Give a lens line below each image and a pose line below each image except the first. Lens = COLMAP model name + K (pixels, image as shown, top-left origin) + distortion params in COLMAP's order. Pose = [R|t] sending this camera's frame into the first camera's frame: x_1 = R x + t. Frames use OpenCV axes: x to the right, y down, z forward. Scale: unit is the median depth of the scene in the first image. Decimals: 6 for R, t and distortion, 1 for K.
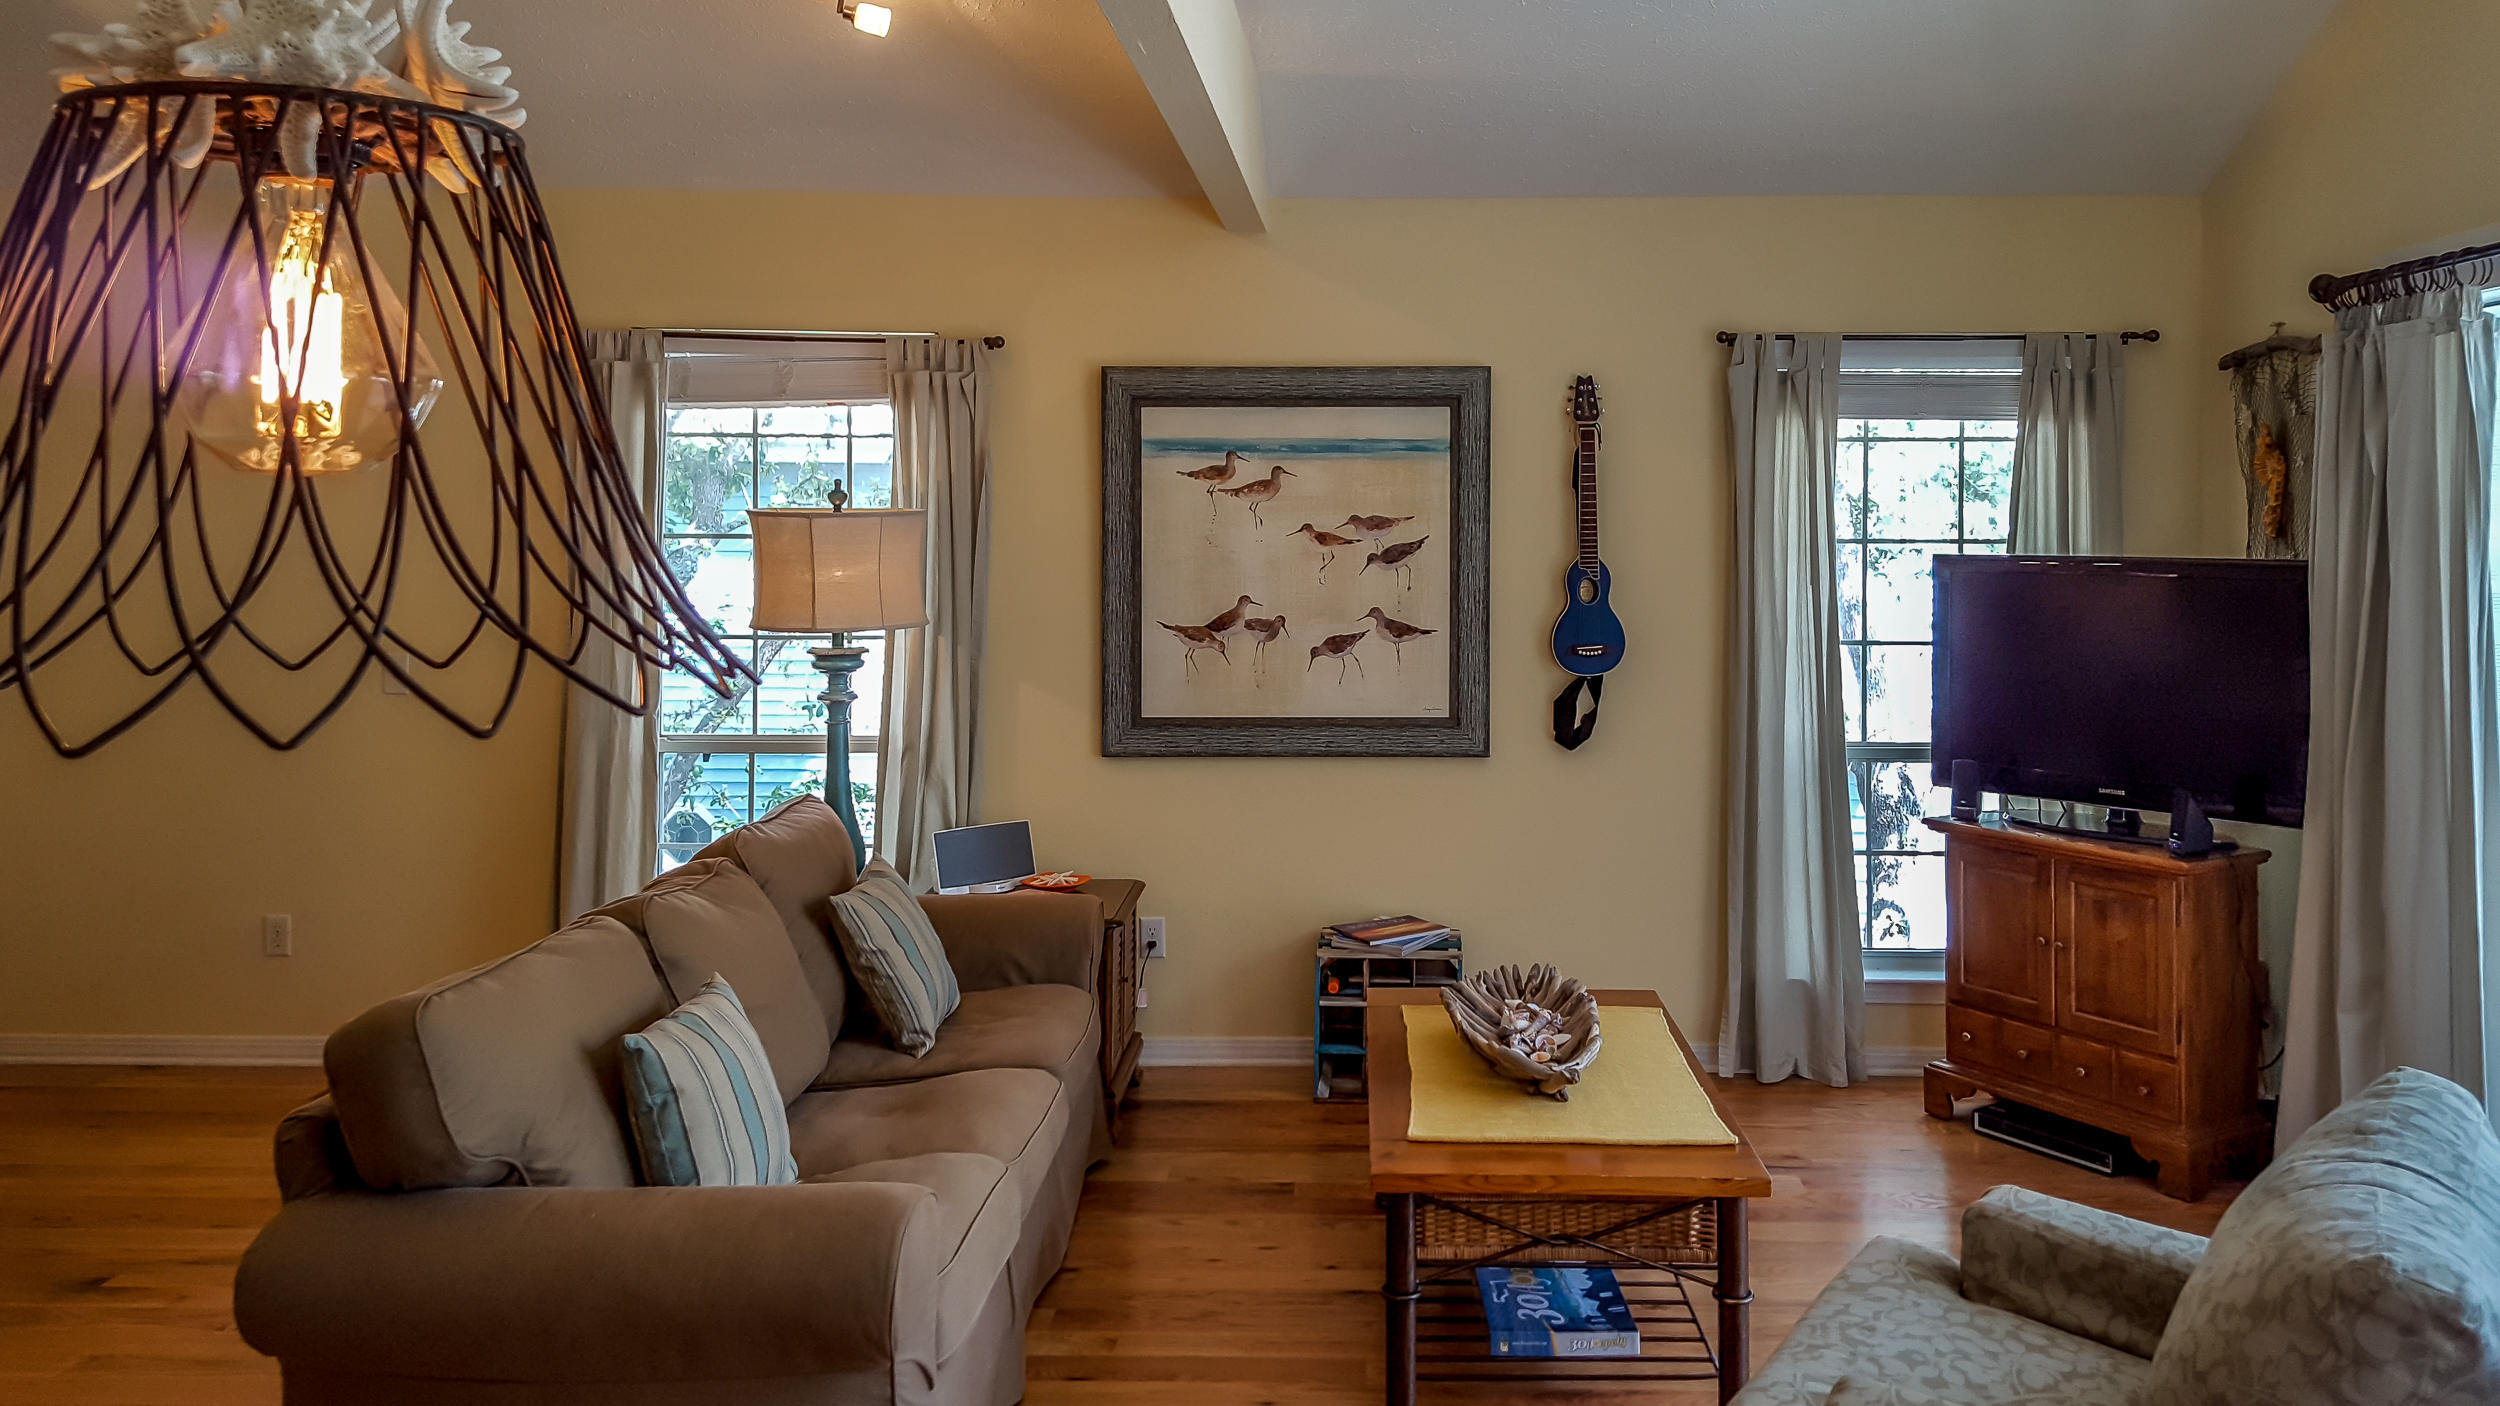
lens RADIAL K [[1646.6, 0, 1432.4], [0, 1646.6, 672.4], [0, 0, 1]] dist [0.122913, -0.202886]
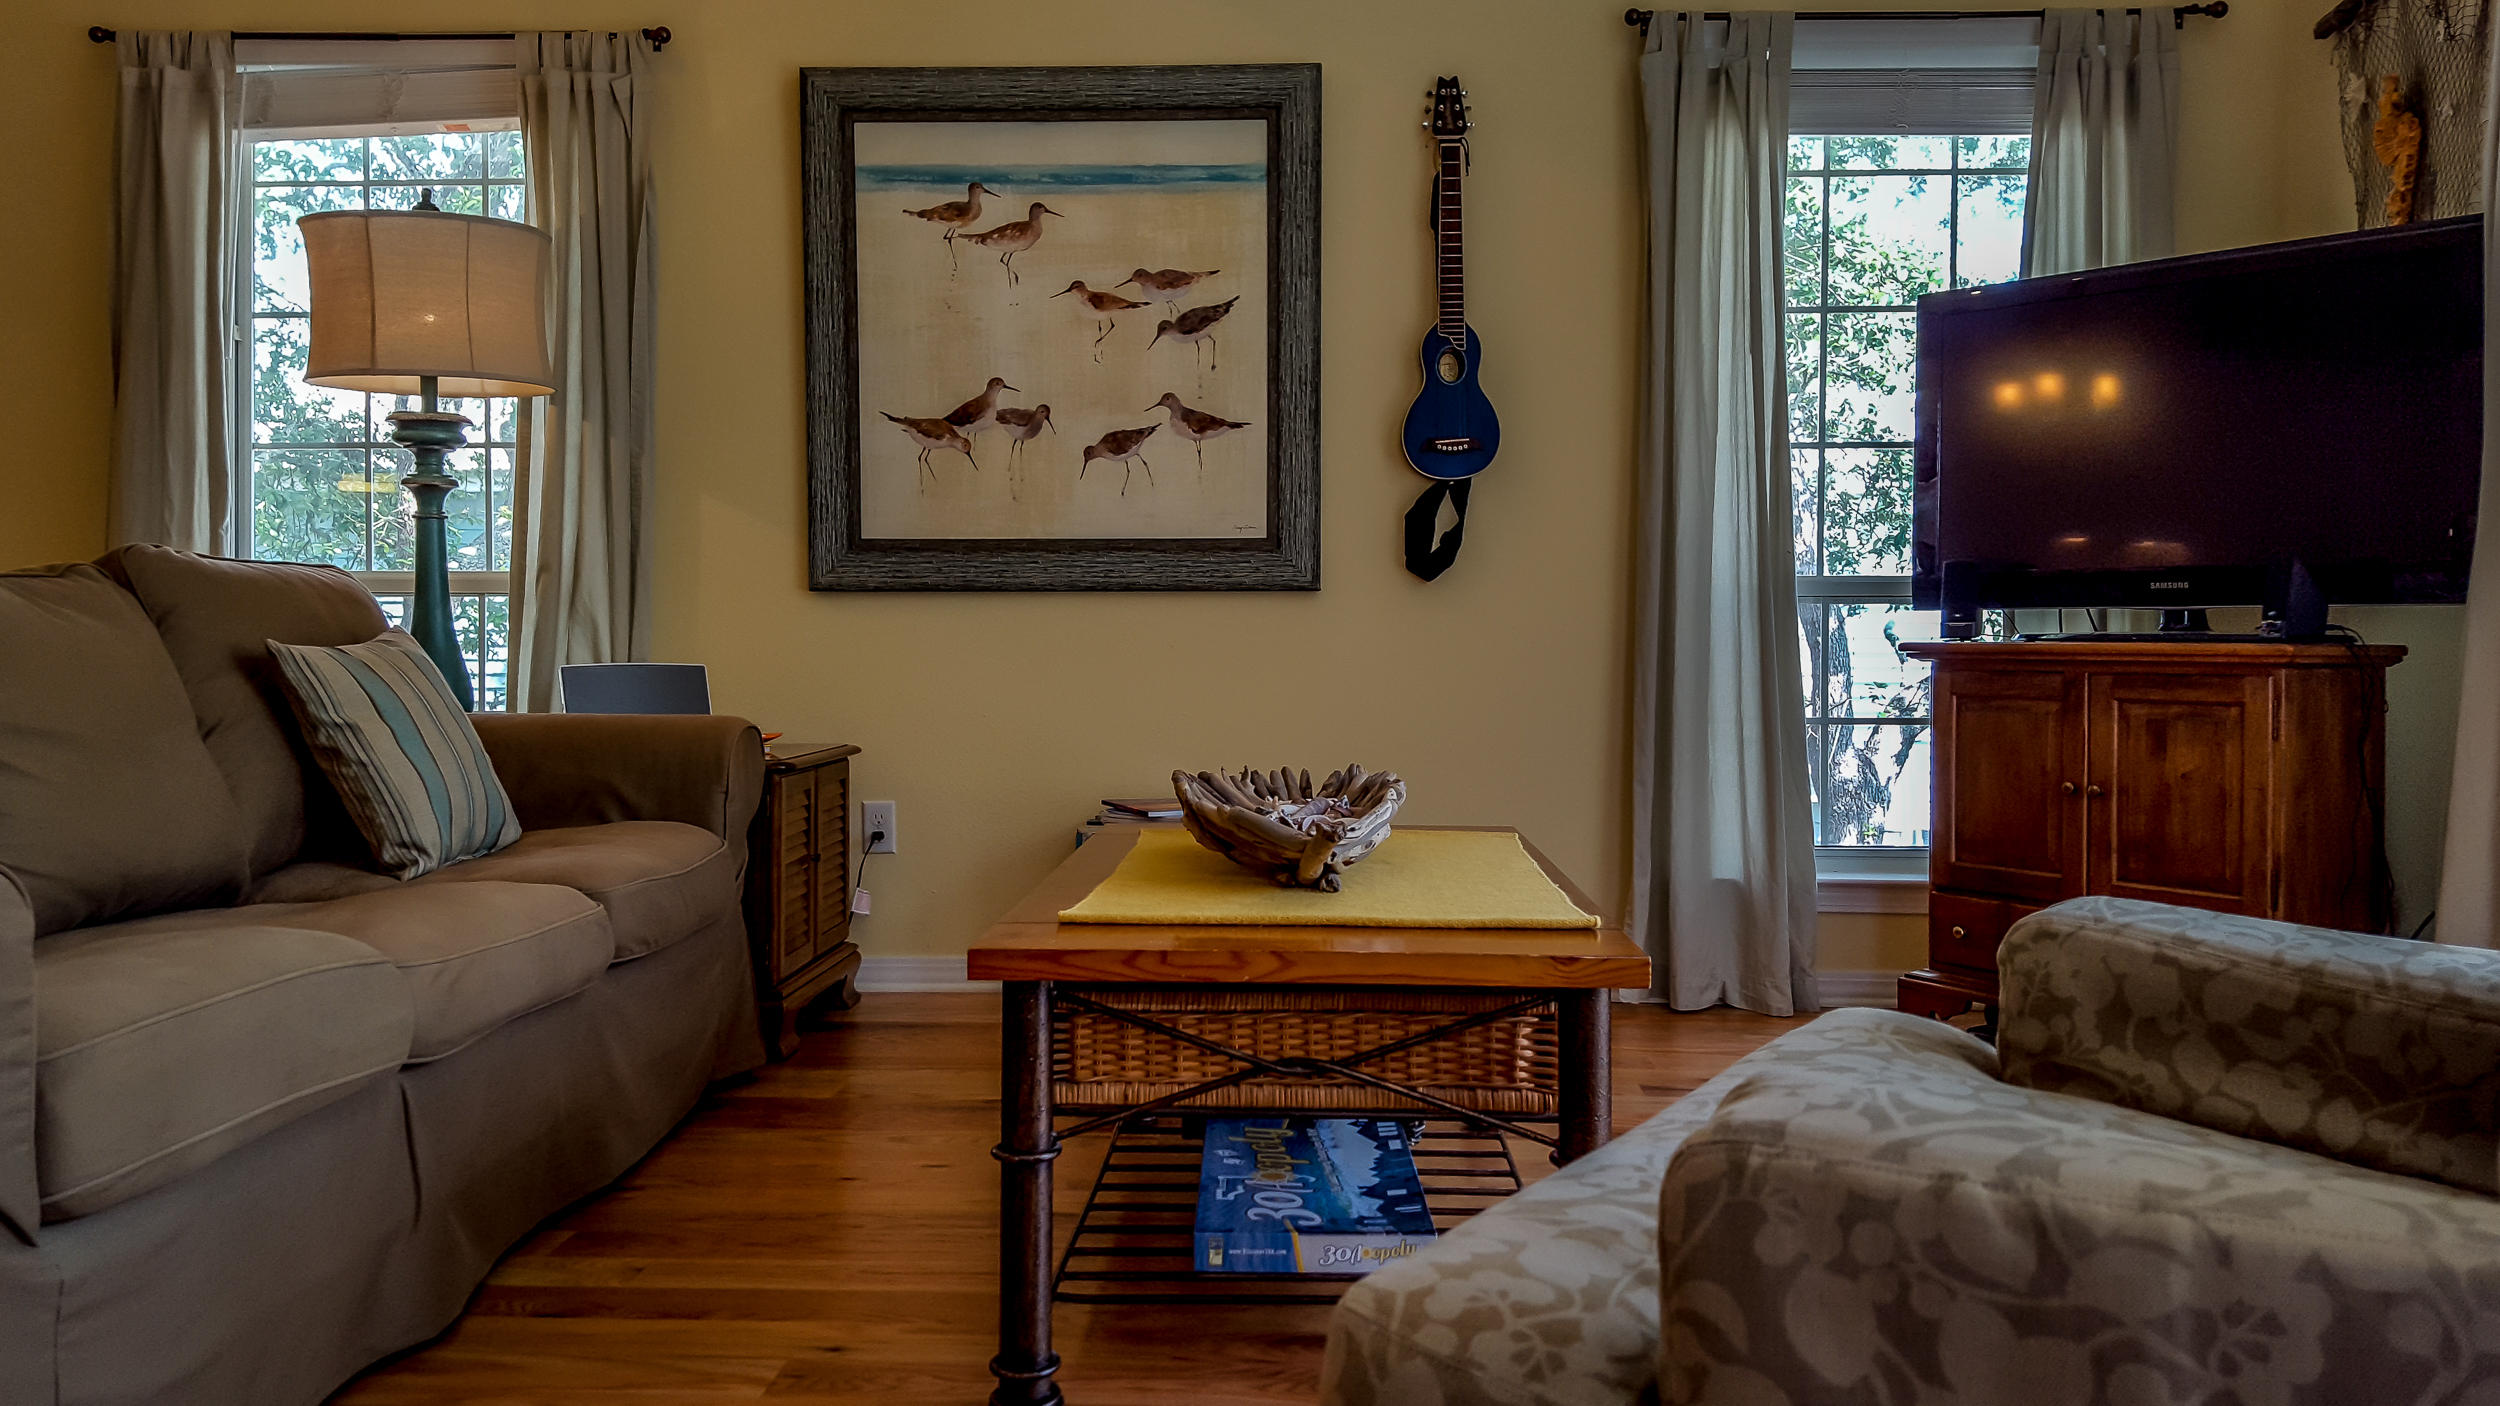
lens RADIAL K [[1877.5, 0, 1275.5], [0, 1877.5, 692.2], [0, 0, 1]] dist [0.157567, -0.246556]
pose [[0.999706, -0.000863, -0.024212, 0.035422], [0.001403, 0.999750, 0.022307, 0.079153], [0.024187, -0.022334, 0.999458, 0.135996]]
